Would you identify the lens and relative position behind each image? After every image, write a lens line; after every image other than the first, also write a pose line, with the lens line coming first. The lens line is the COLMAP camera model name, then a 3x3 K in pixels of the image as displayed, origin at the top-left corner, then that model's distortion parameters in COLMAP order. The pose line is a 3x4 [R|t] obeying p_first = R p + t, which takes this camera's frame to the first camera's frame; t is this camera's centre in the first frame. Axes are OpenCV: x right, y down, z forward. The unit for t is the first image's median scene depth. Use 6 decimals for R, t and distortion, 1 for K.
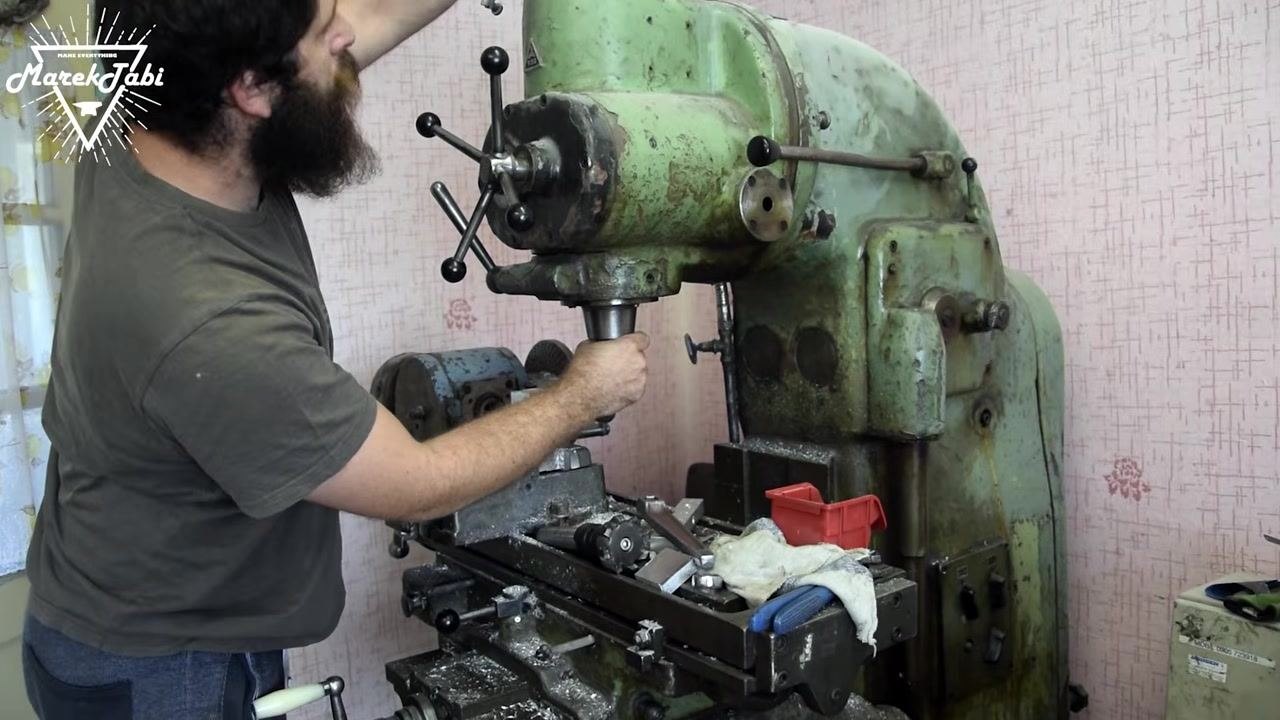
lens RADIAL K [[1053.1, 0, 639.6], [0, 1053.1, 350.9], [0, 0, 1]] dist [-0.089138, 0.000994]
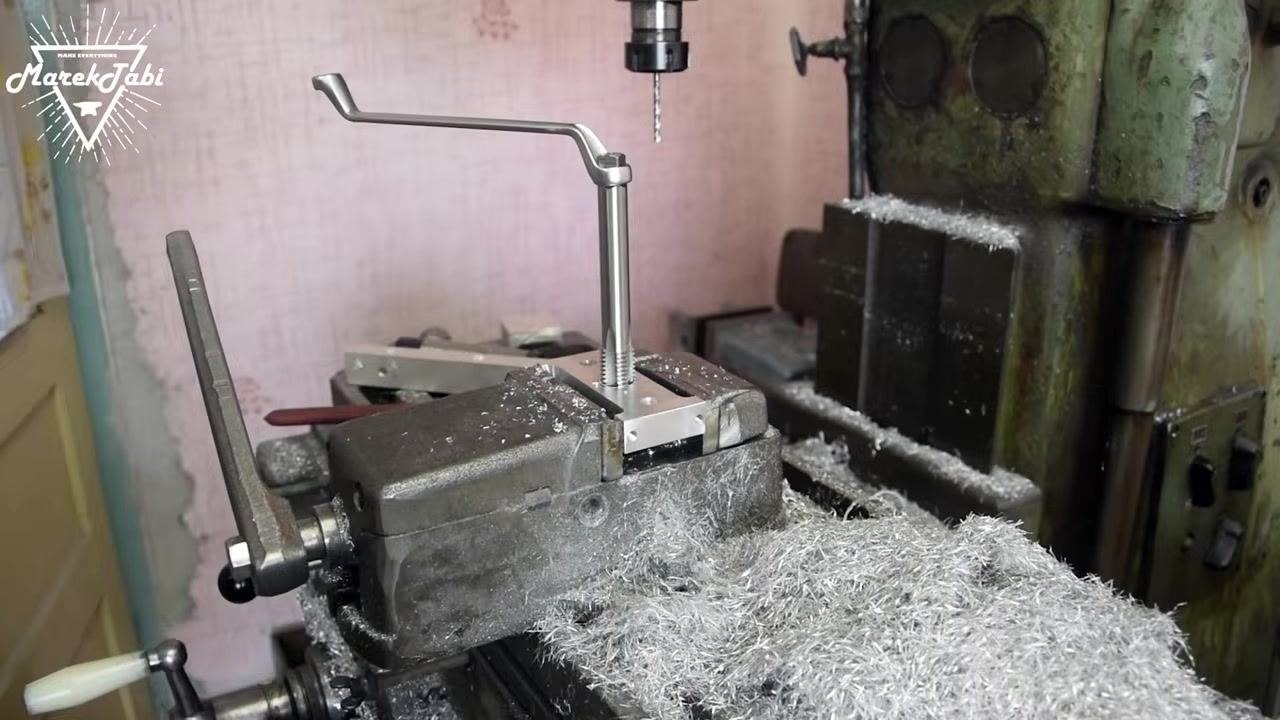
lens RADIAL K [[1035.2, 0, 611.8], [0, 1035.2, 332.4], [0, 0, 1]] dist [-0.143157, 0.046119]
pose [[0.990847, 0.069923, -0.115472, 0.021773], [-0.043716, 0.975506, 0.215587, 0.038393], [0.127718, -0.208565, 0.969633, 0.382969]]
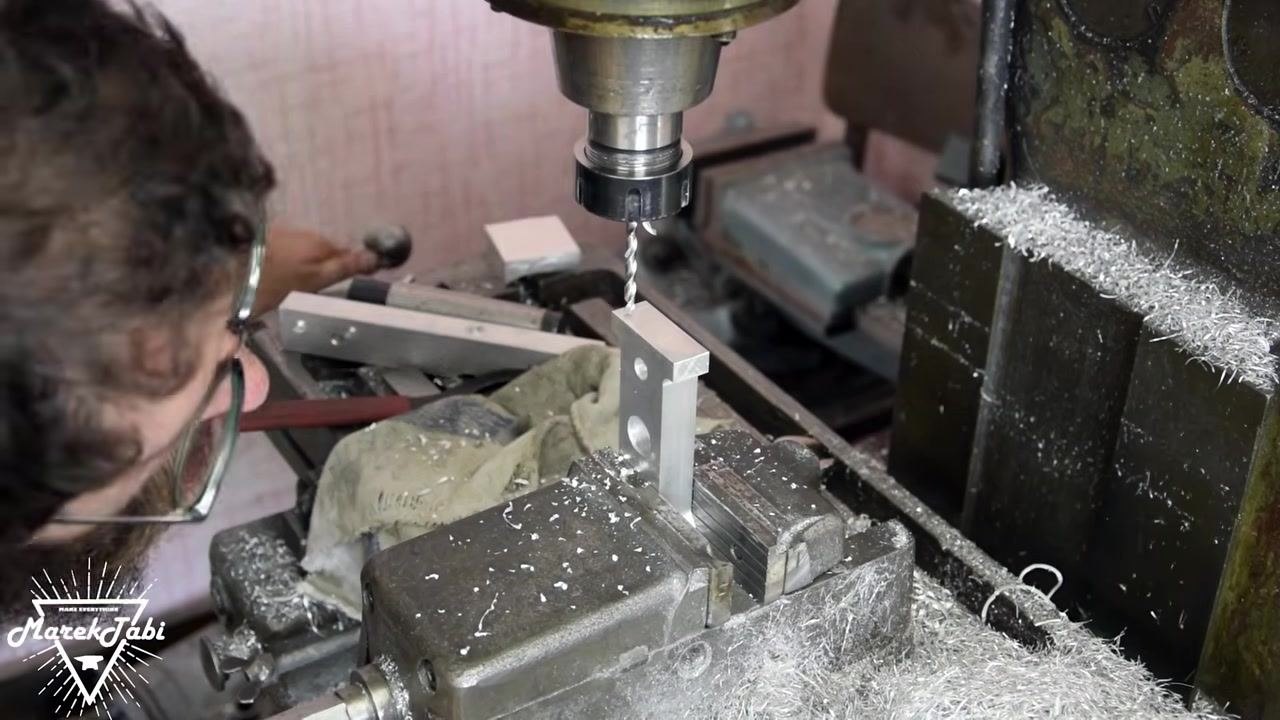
lens RADIAL K [[1756.6, 0, 625.8], [0, 1756.6, 365.5], [0, 0, 1]] dist [0.138161, 0.000000]
pose [[0.994509, 0.097760, -0.037344, -0.001438], [-0.070367, 0.888818, 0.452825, -0.131439], [0.077461, -0.447710, 0.890817, 0.457313]]
